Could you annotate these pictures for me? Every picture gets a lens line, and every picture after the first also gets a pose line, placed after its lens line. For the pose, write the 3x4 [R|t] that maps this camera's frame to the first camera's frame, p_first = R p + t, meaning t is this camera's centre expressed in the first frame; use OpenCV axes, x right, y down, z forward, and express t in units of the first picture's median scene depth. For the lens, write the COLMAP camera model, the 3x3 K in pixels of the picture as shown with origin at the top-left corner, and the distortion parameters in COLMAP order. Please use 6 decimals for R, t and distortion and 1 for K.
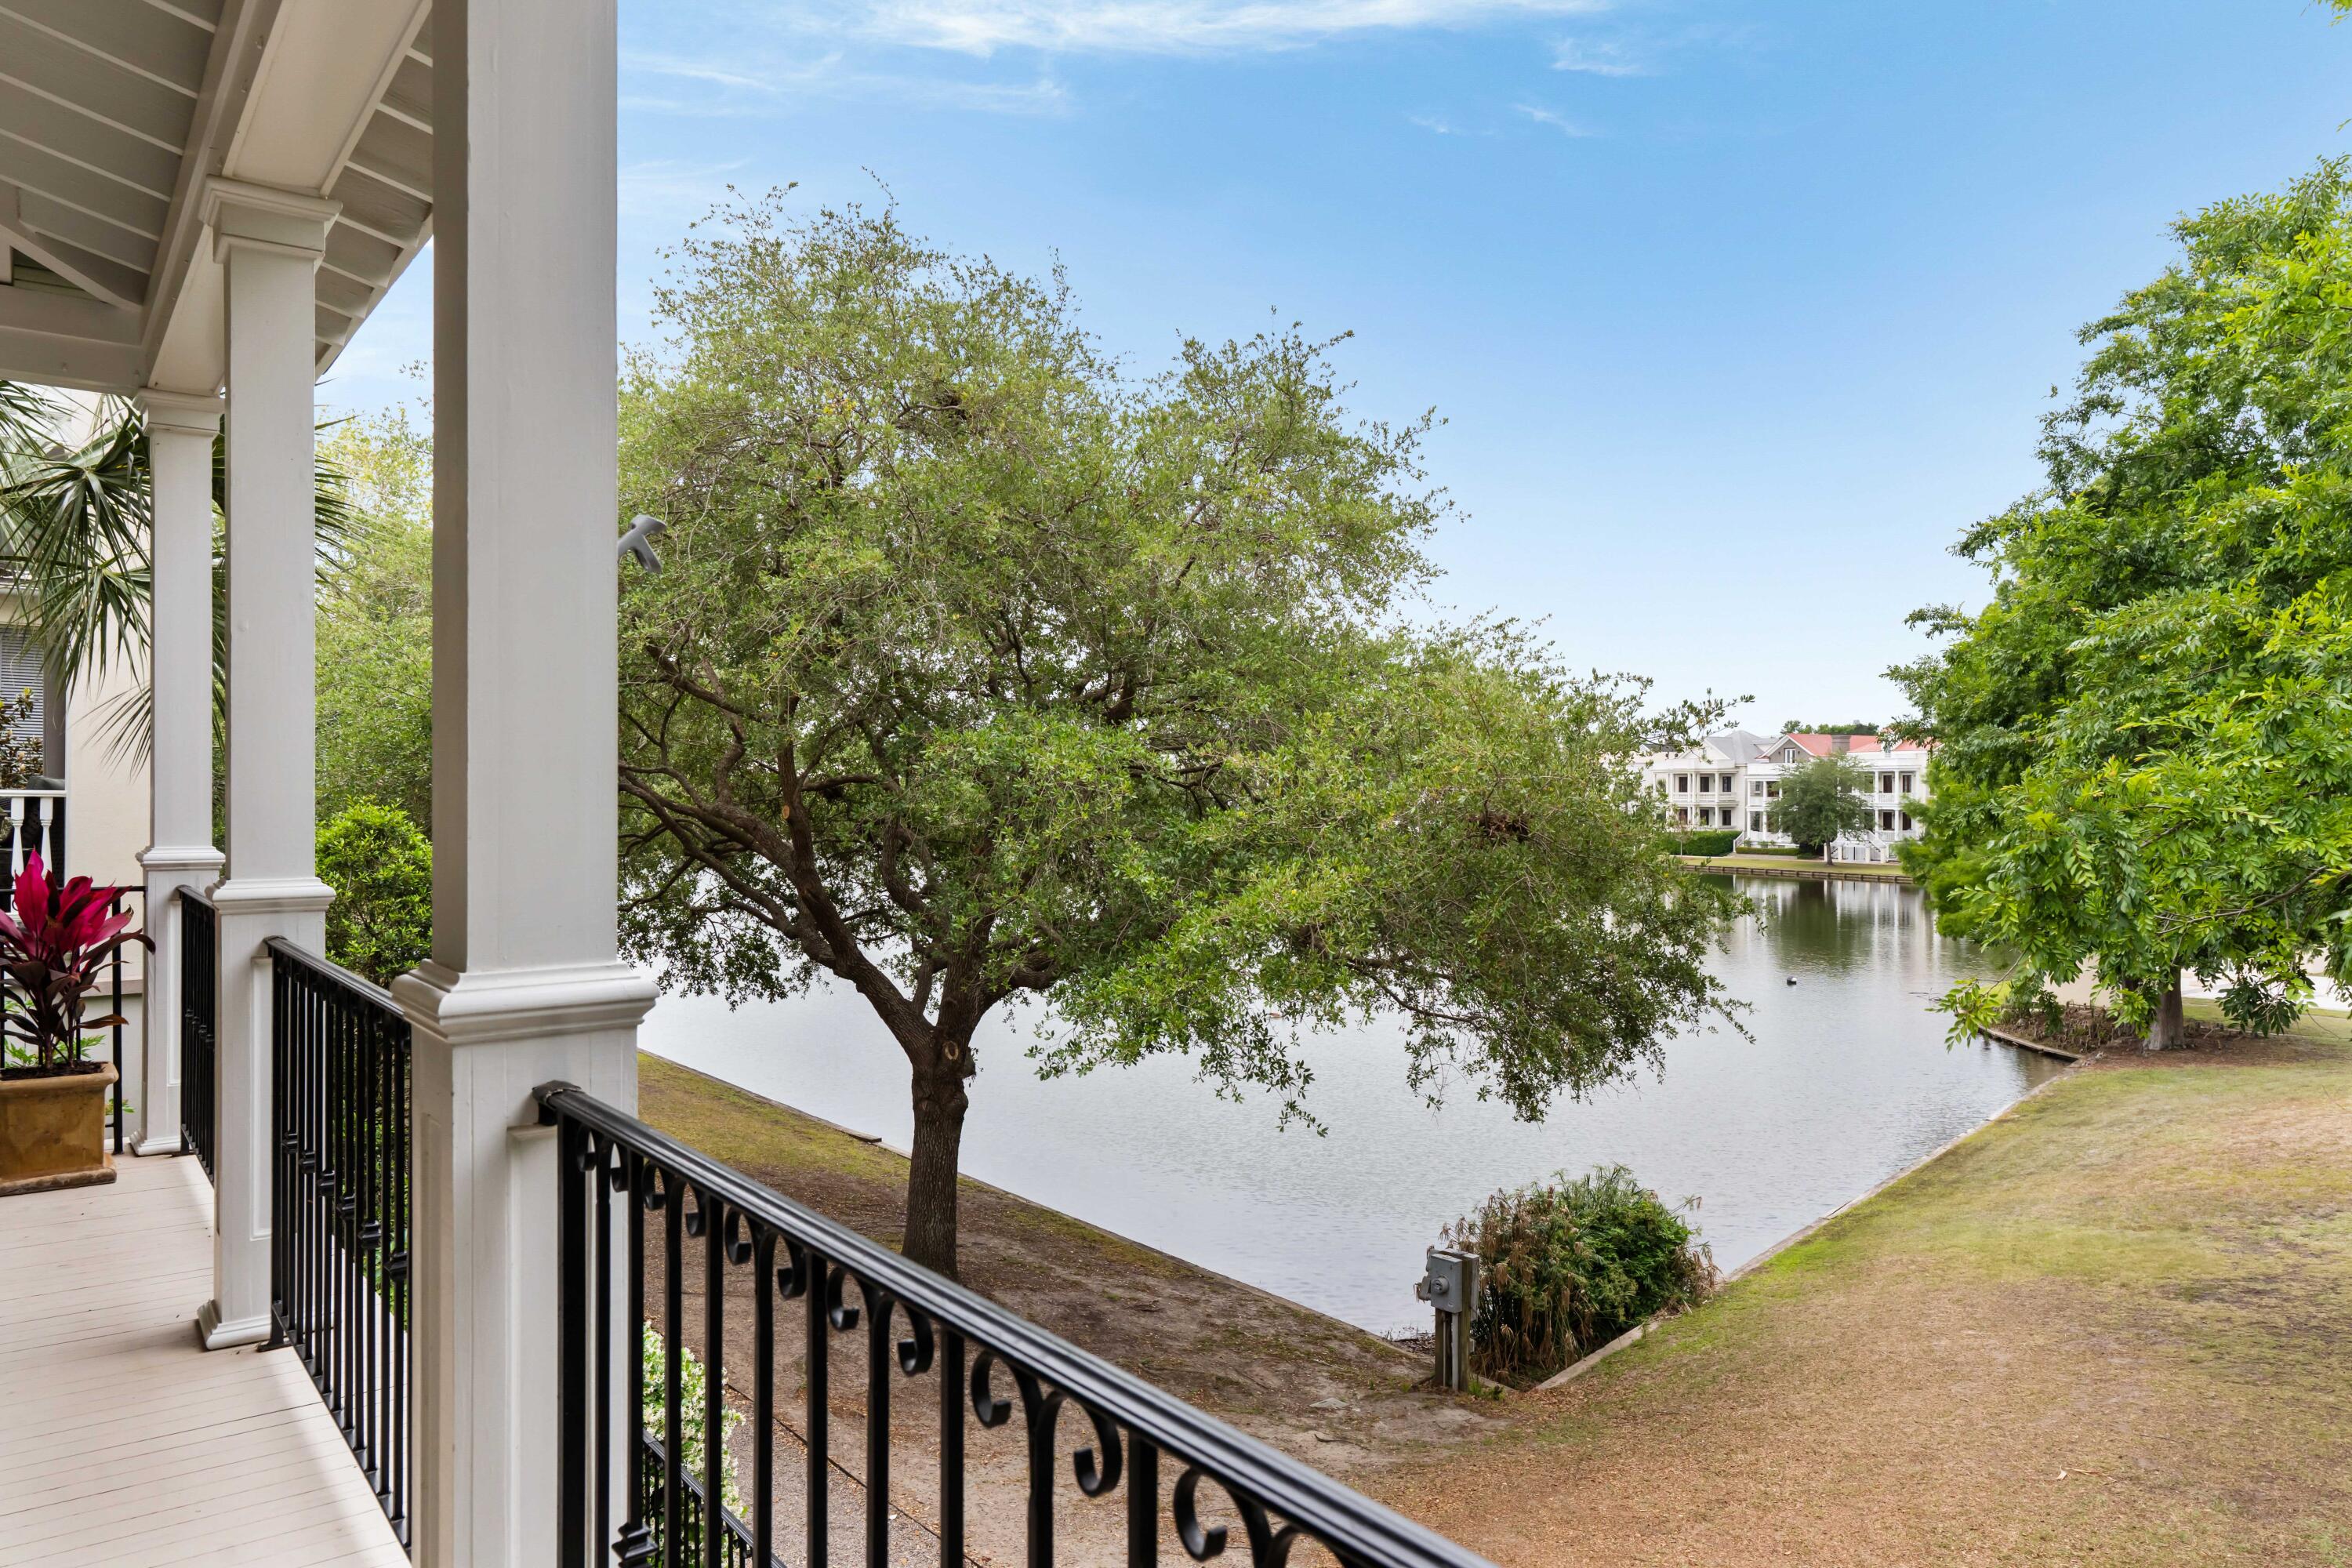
lens RADIAL K [[1499.6, 0, 1176.0], [0, 1499.6, 784.0], [0, 0, 1]] dist [0.028485, -0.002077]
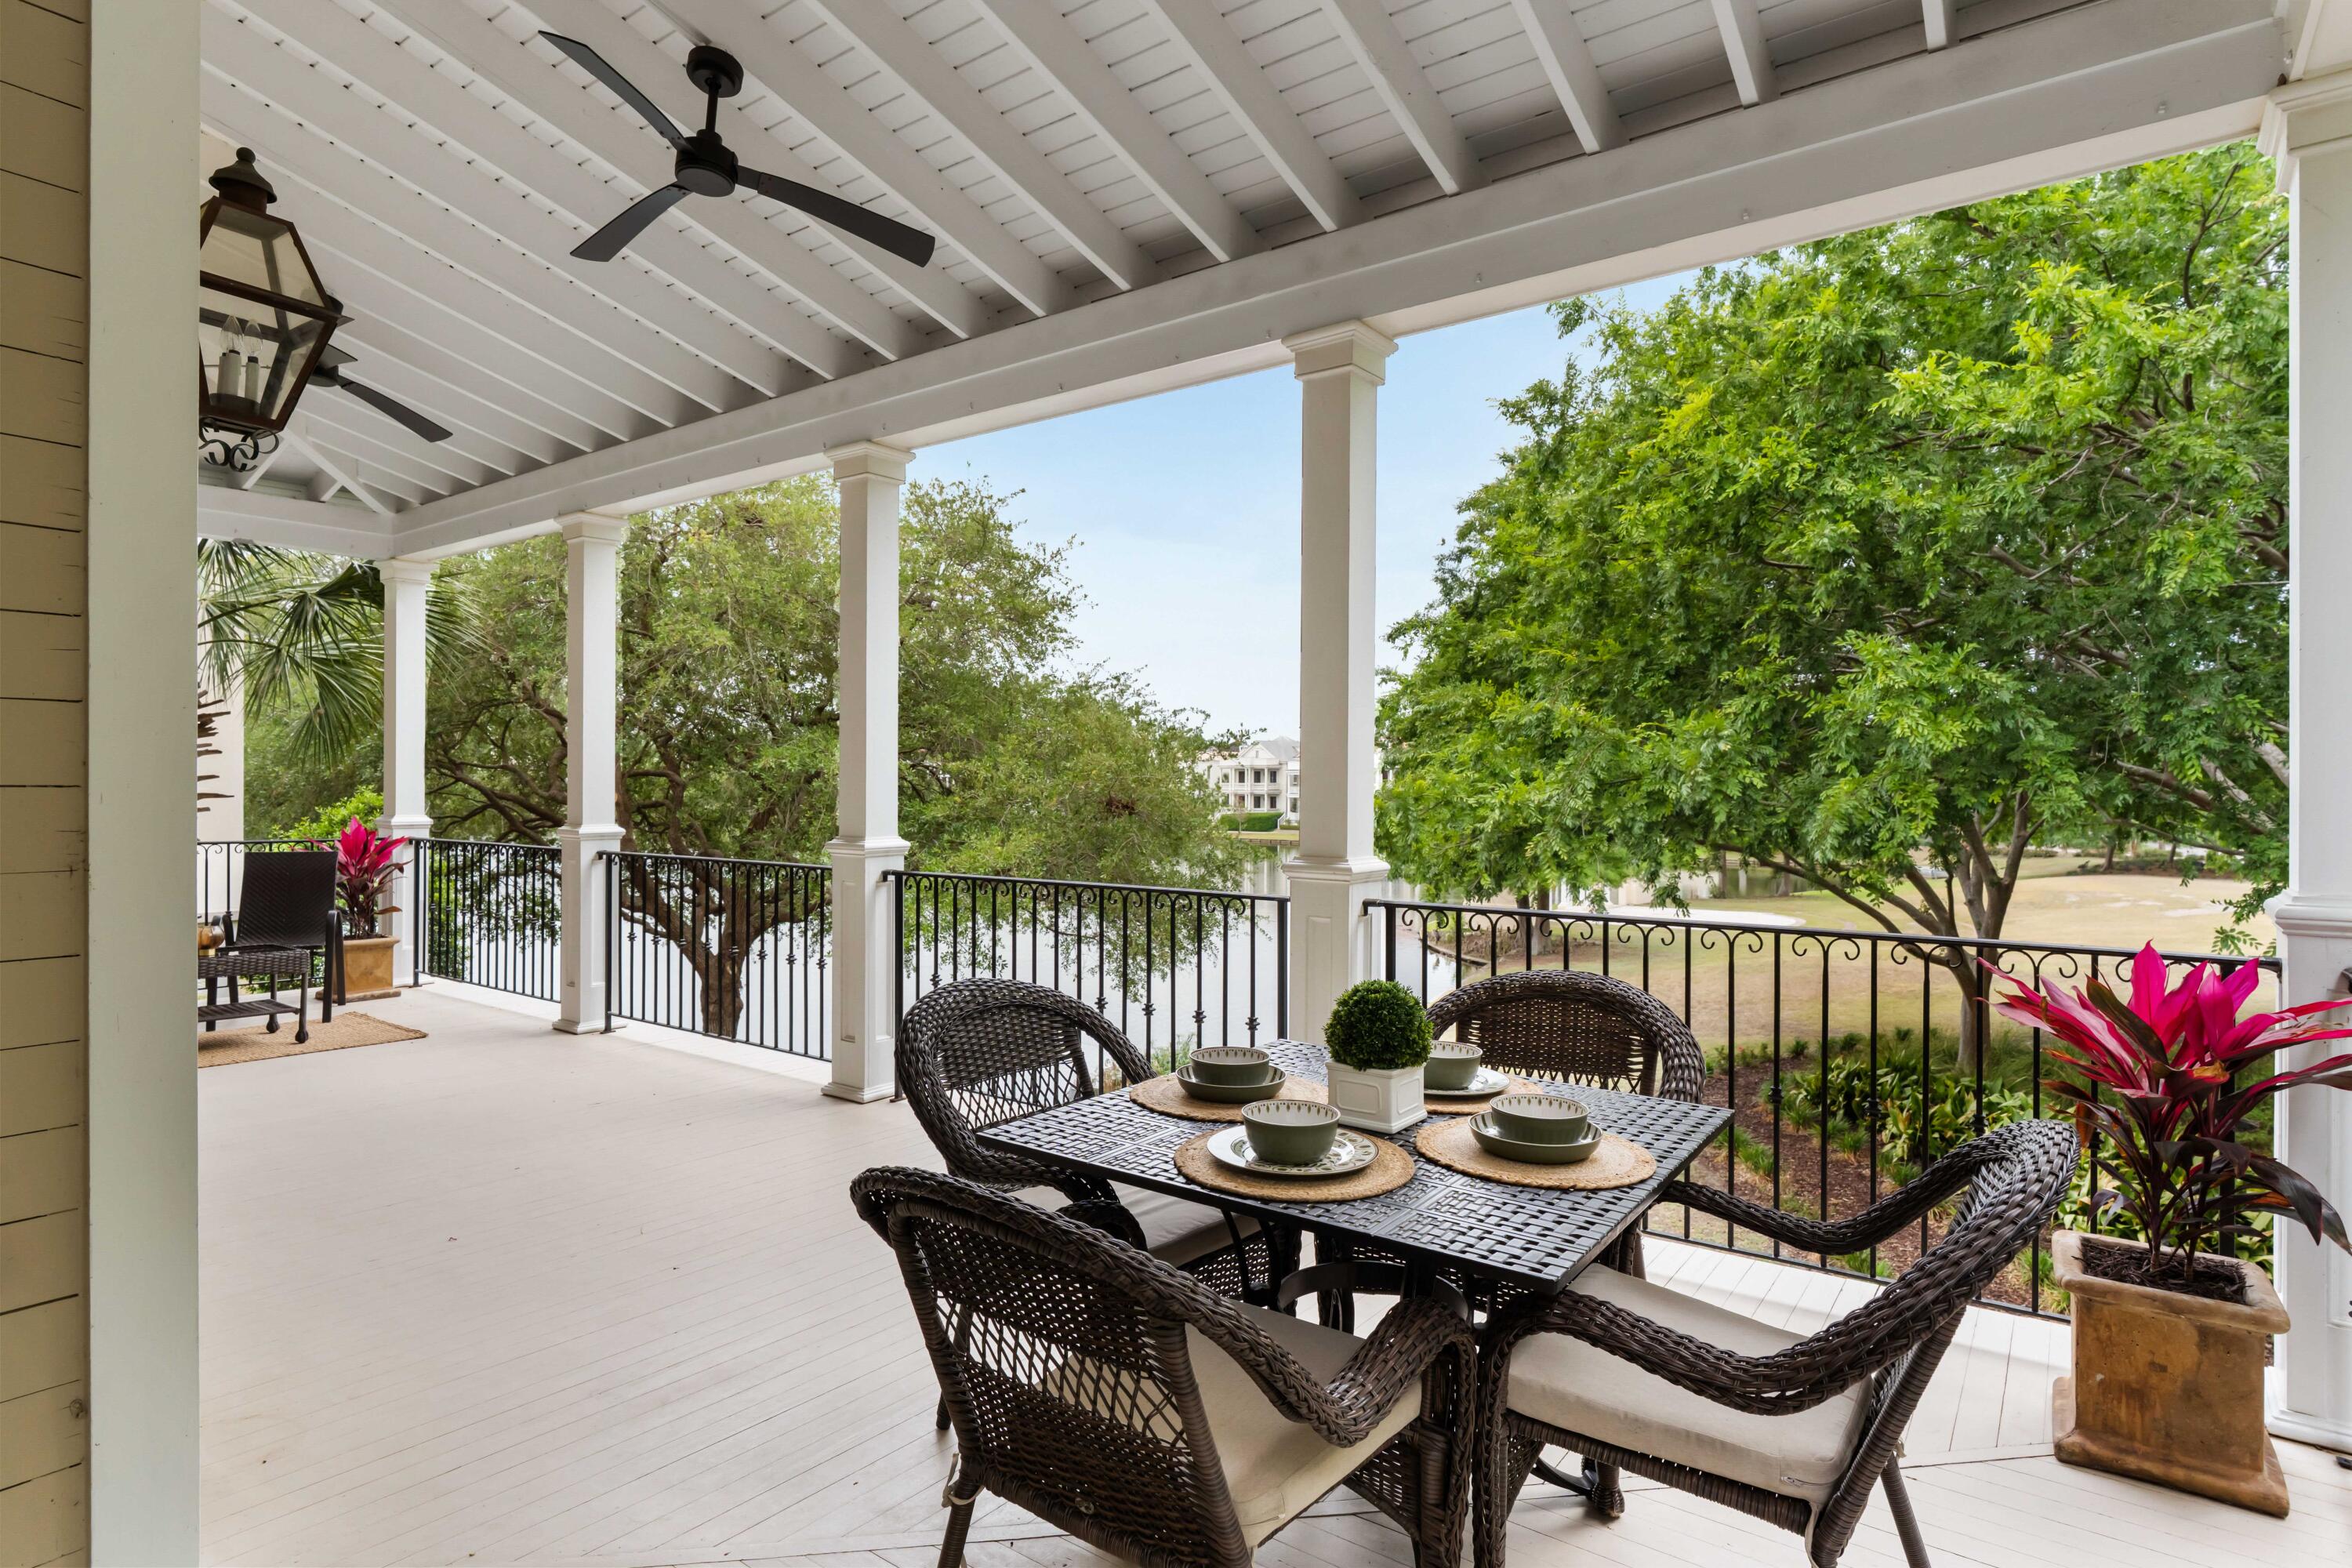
lens RADIAL K [[1240.7, 0, 1176.0], [0, 1240.7, 784.0], [0, 0, 1]] dist [-0.017933, 0.001076]
pose [[0.963530, 0.002199, 0.267593, -0.065214], [-0.004079, 0.999971, 0.006470, -0.003790], [-0.267570, -0.007326, 0.963510, -0.242308]]
